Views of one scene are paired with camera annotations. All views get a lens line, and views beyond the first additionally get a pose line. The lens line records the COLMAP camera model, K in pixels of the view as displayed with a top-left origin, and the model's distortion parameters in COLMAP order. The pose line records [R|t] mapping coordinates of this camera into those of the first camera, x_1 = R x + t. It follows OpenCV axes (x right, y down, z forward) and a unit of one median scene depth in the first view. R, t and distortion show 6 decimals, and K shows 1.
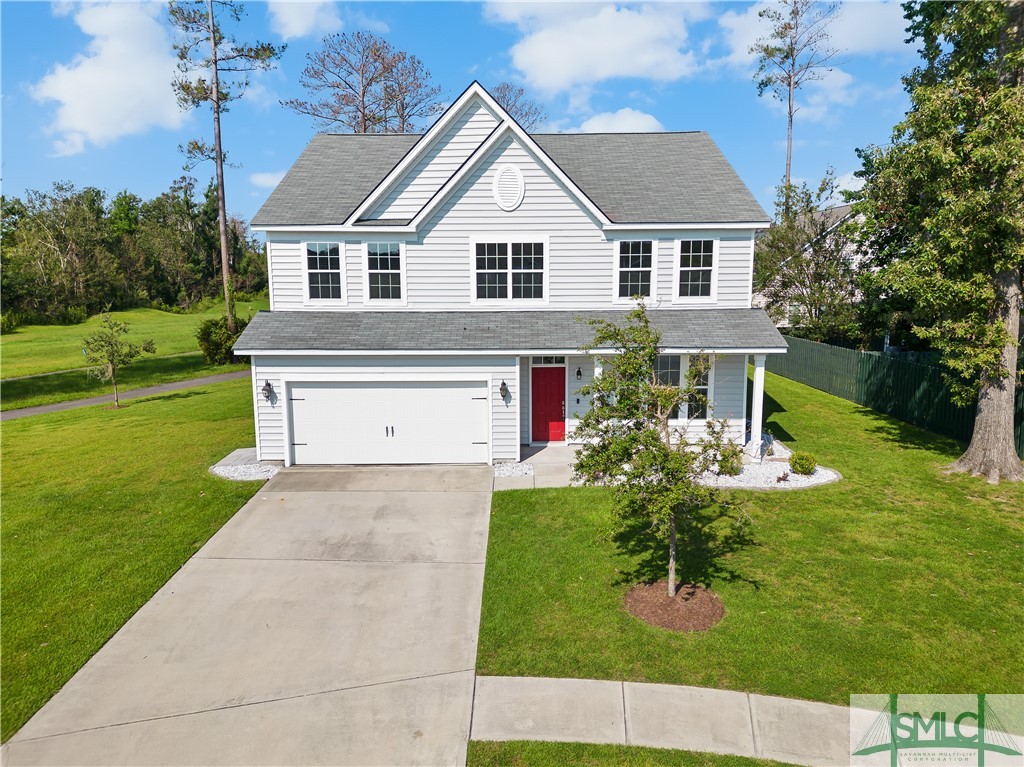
lens RADIAL K [[739.3, 0, 512.0], [0, 739.3, 383.5], [0, 0, 1]] dist [0.105944, -0.129378]
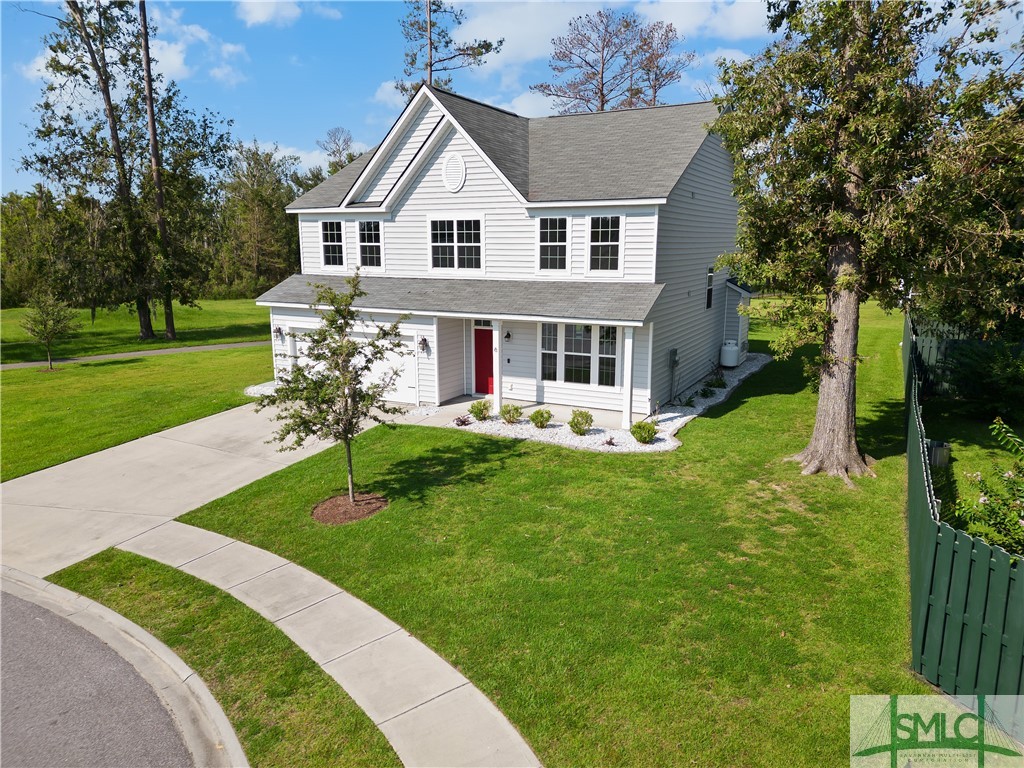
lens RADIAL K [[739.3, 0, 512.0], [0, 739.3, 384.0], [0, 0, 1]] dist [0.105944, -0.129378]
pose [[0.884873, 0.091477, -0.456762, 0.633510], [-0.074333, 0.995693, 0.055406, -0.004259], [0.459863, -0.015075, 0.887862, -0.001090]]
